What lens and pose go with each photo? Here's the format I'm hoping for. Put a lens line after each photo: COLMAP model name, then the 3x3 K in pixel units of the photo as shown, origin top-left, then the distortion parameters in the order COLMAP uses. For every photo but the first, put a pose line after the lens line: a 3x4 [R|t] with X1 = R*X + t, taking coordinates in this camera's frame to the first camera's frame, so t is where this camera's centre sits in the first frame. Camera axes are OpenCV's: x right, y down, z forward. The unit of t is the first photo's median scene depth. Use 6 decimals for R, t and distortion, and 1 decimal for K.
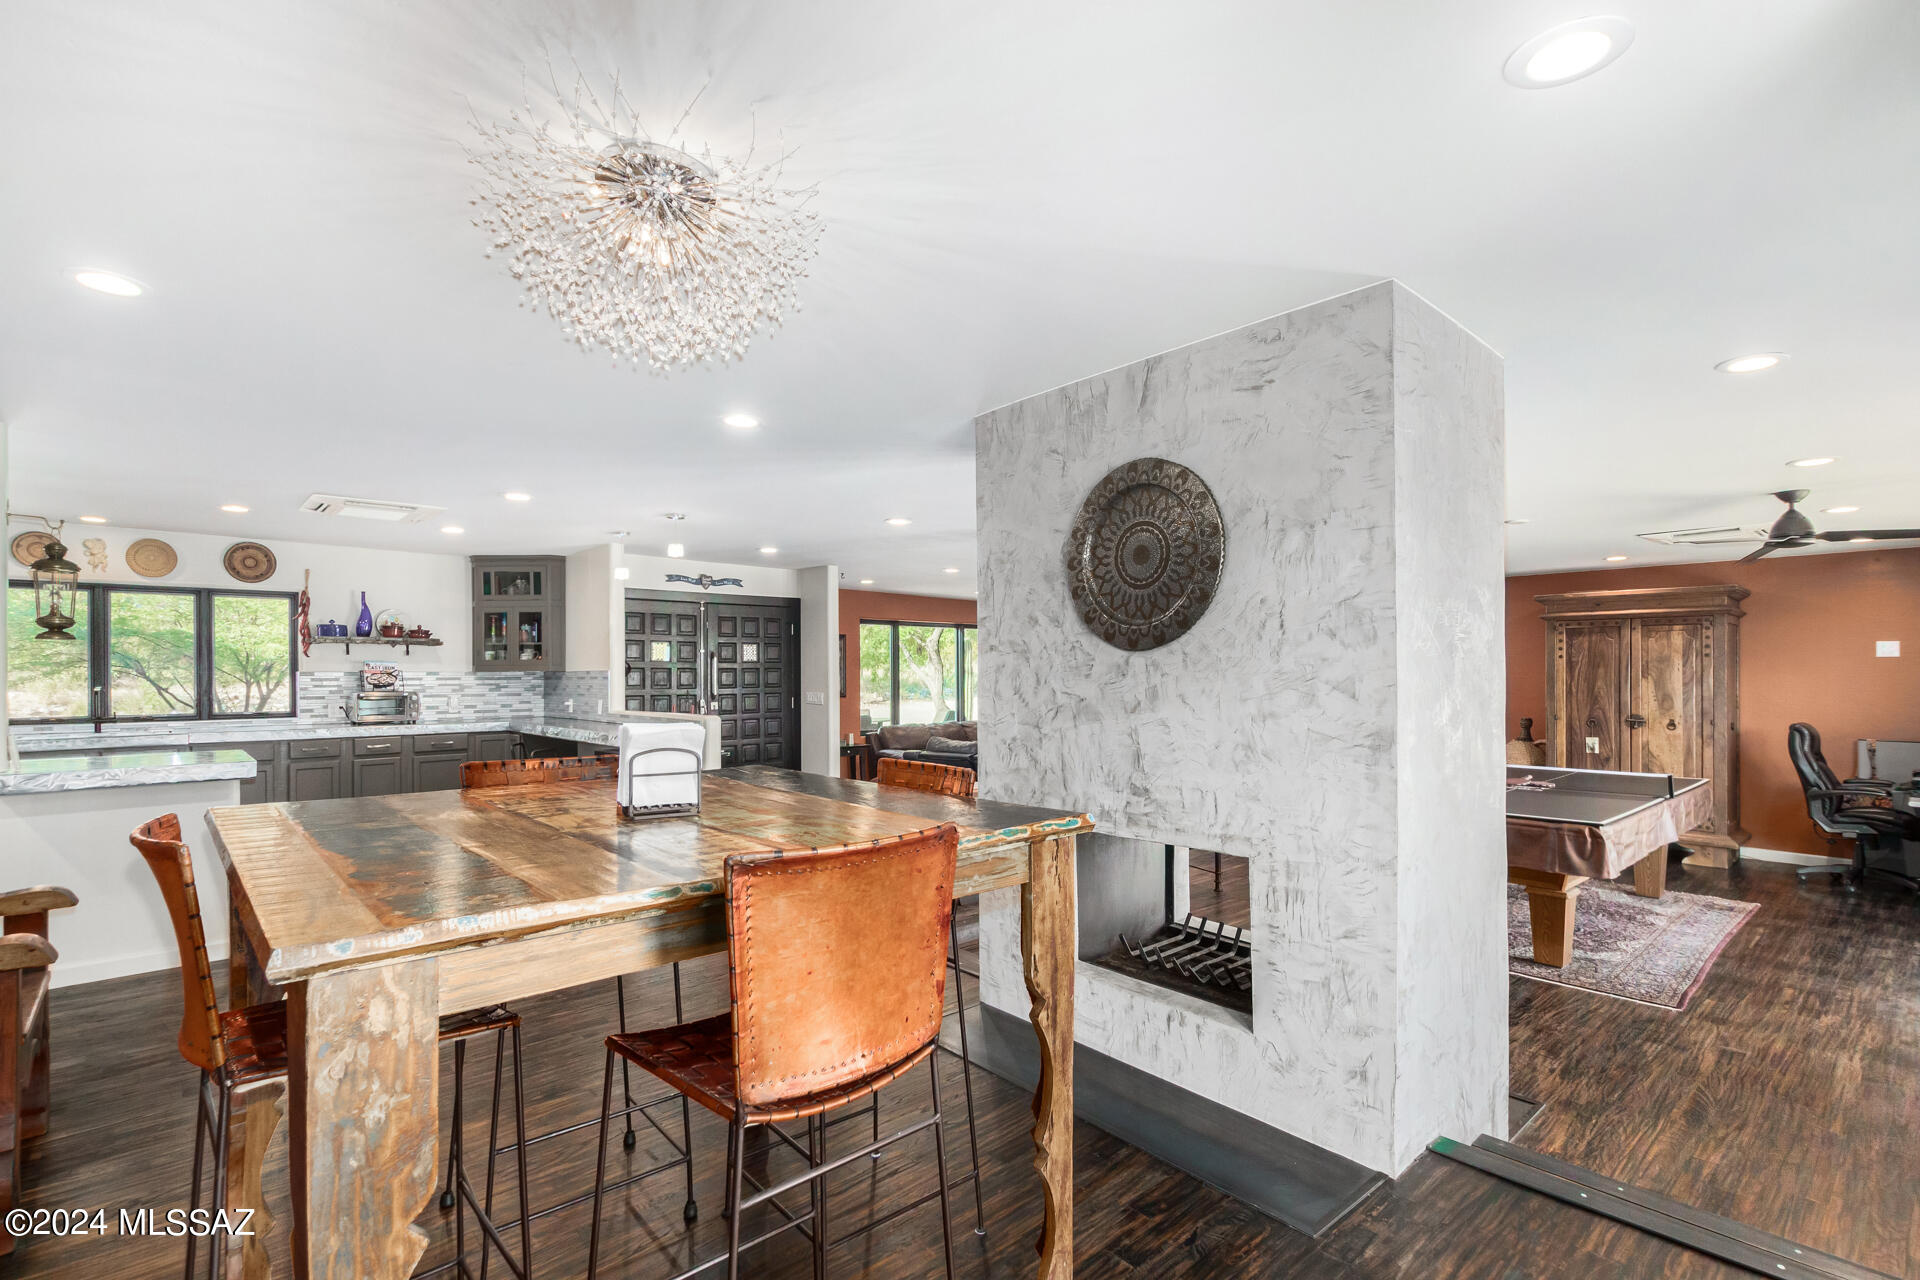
lens RADIAL K [[893.9, 0, 965.9], [0, 893.9, 672.1], [0, 0, 1]] dist [0.006796, -0.003986]
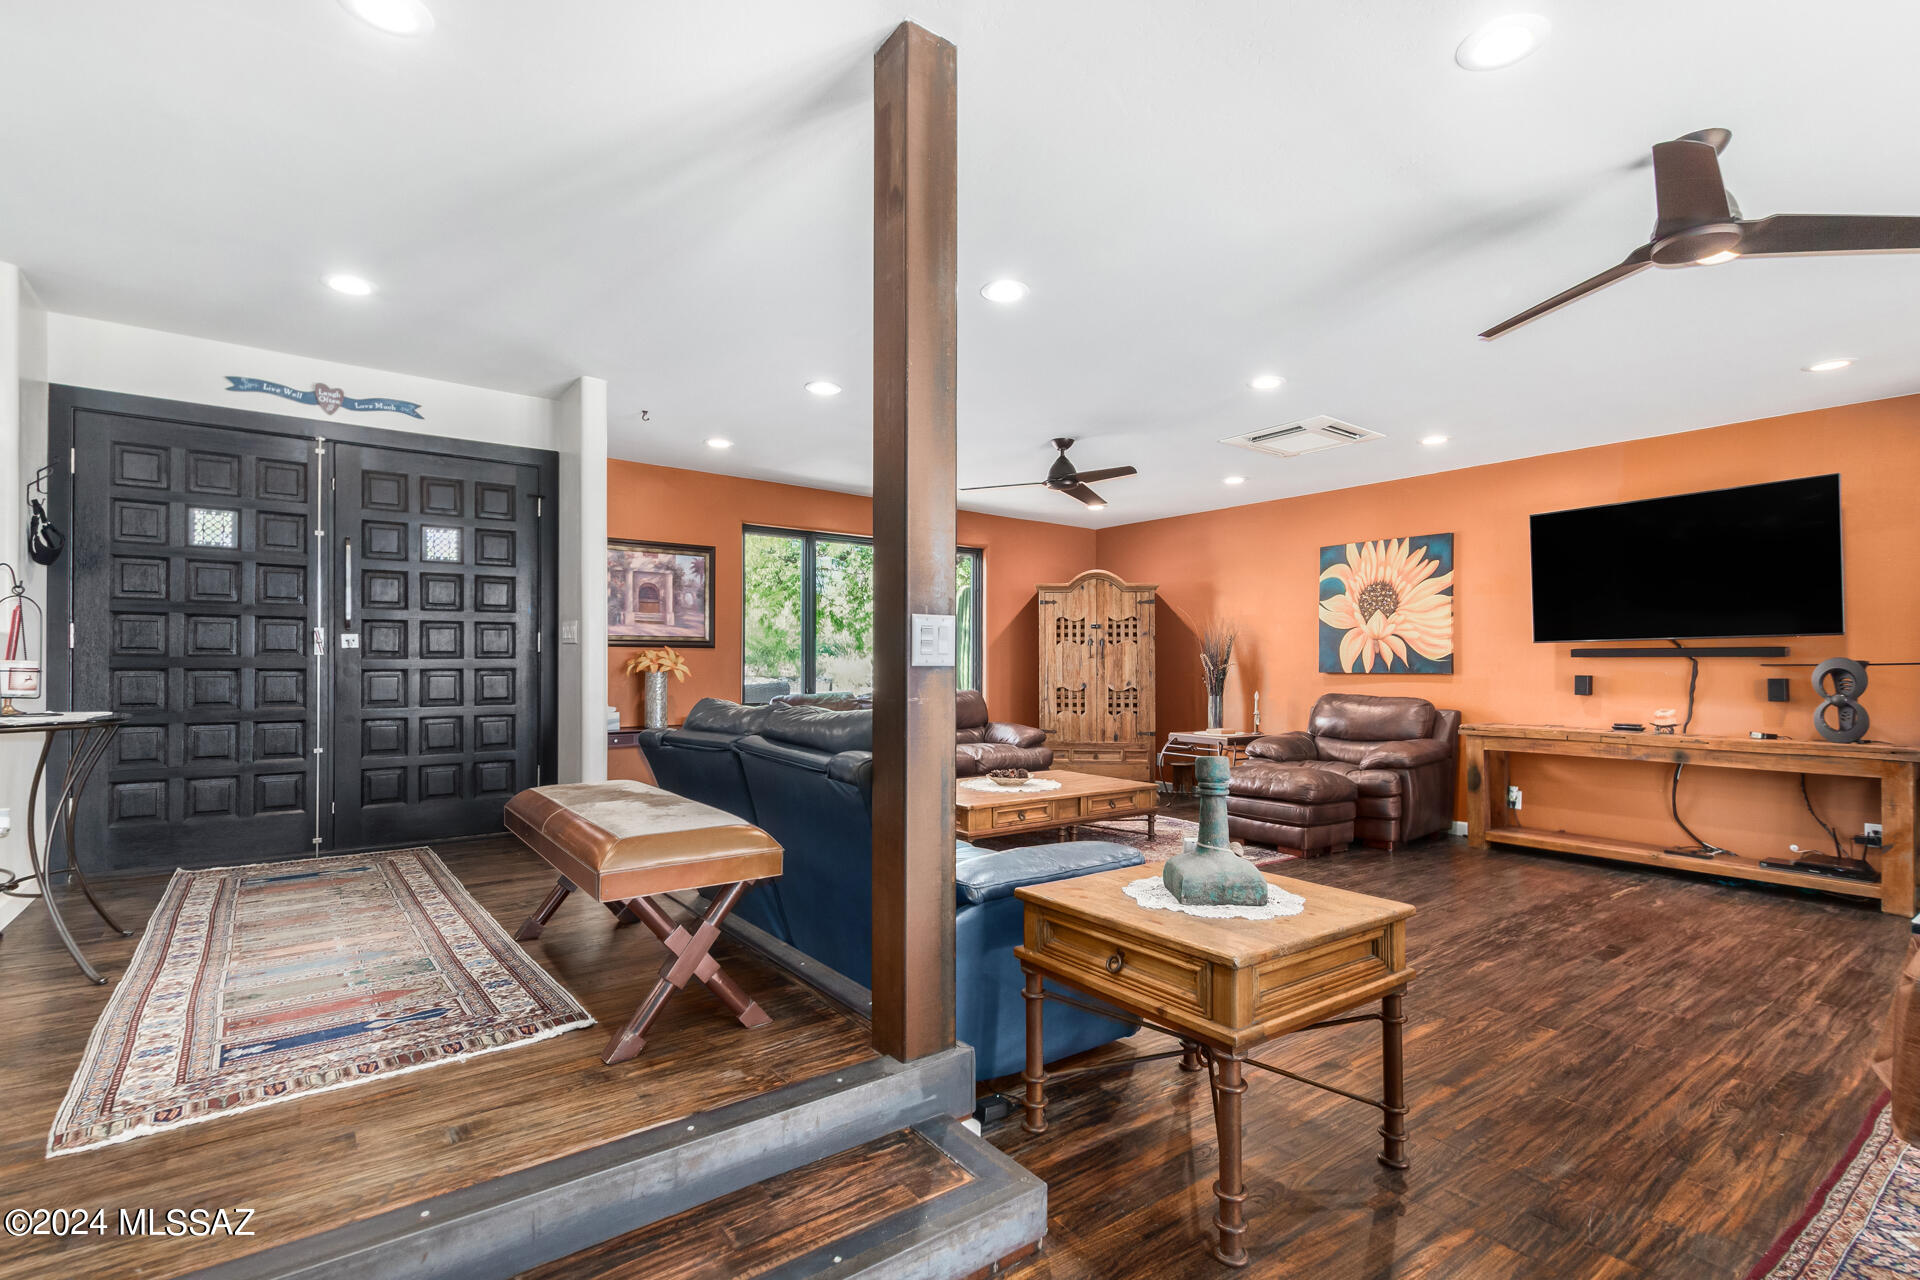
lens RADIAL K [[893.9, 0, 960.2], [0, 893.9, 662.6], [0, 0, 1]] dist [0.006796, -0.003986]
pose [[0.995161, 0.004798, -0.098137, 0.129280], [-0.005202, 0.999979, -0.003856, 0.053449], [0.098116, 0.004348, 0.995165, 0.550818]]
